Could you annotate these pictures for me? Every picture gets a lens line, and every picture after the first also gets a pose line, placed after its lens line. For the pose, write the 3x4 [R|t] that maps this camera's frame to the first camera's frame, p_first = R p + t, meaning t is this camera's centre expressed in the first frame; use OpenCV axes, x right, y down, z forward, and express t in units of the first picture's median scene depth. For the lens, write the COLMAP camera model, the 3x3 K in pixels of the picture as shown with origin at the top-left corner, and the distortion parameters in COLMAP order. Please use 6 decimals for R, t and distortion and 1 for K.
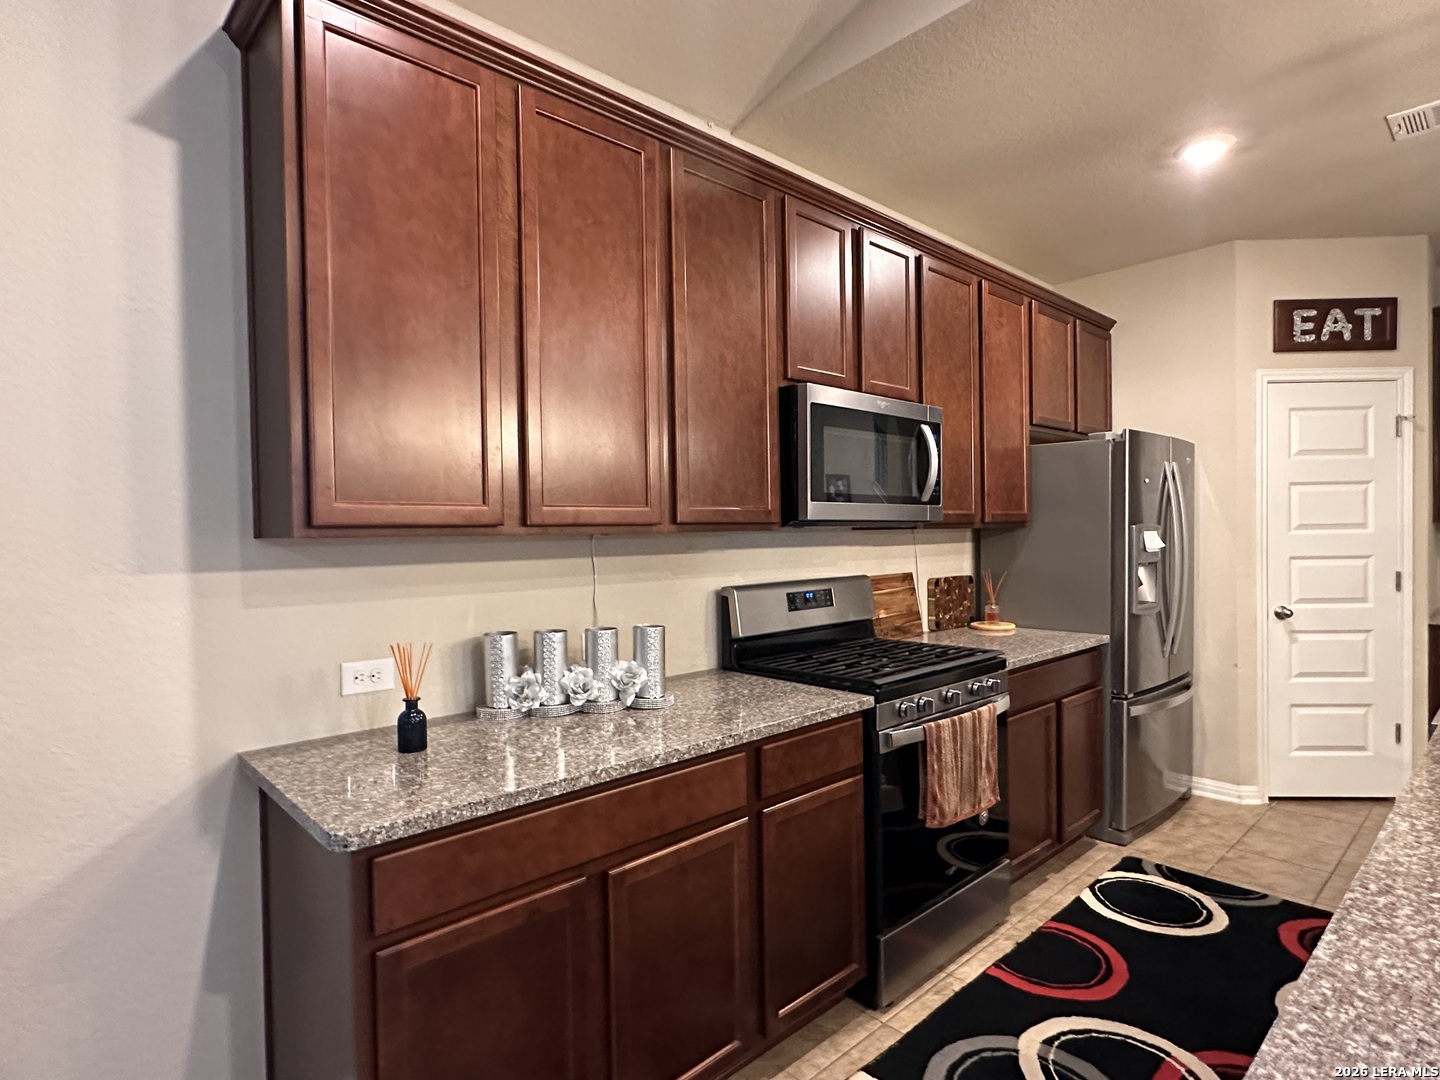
lens RADIAL K [[775.0, 0, 715.1], [0, 775.0, 544.1], [0, 0, 1]] dist [-0.002004, 0.000386]
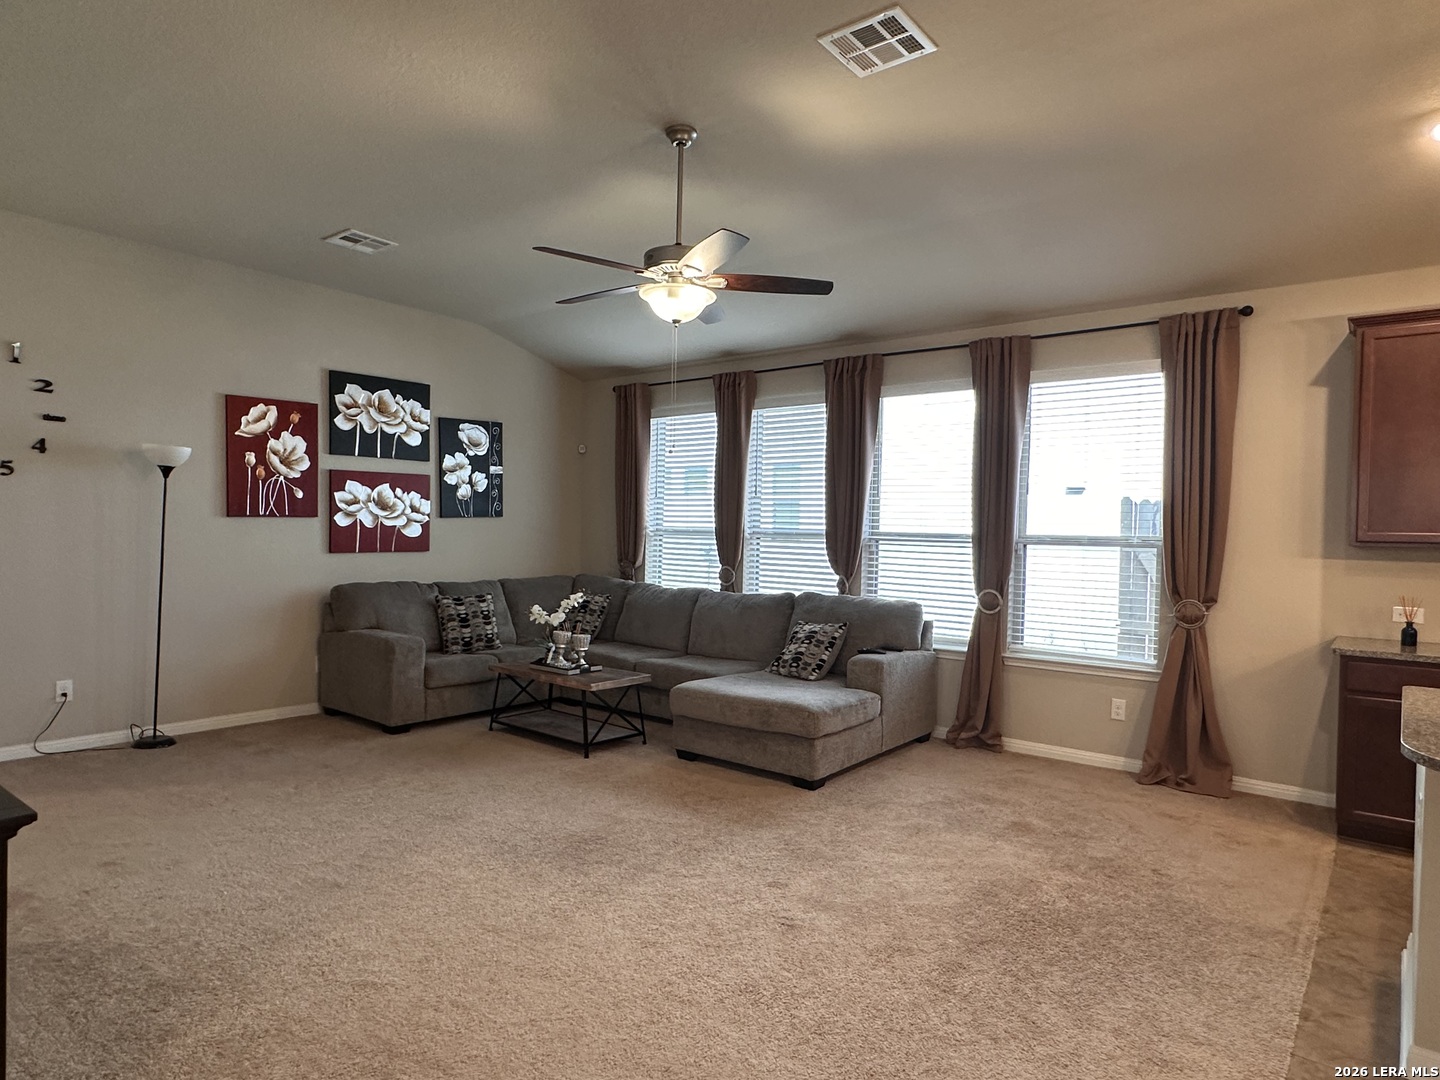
lens RADIAL K [[850.7, 0, 717.2], [0, 850.7, 552.0], [0, 0, 1]] dist [-0.013647, 0.001009]
pose [[0.142367, 0.039111, -0.989041, 0.835013], [-0.039190, 0.998658, 0.033850, -0.000081], [0.989038, 0.033941, 0.143709, -0.635393]]
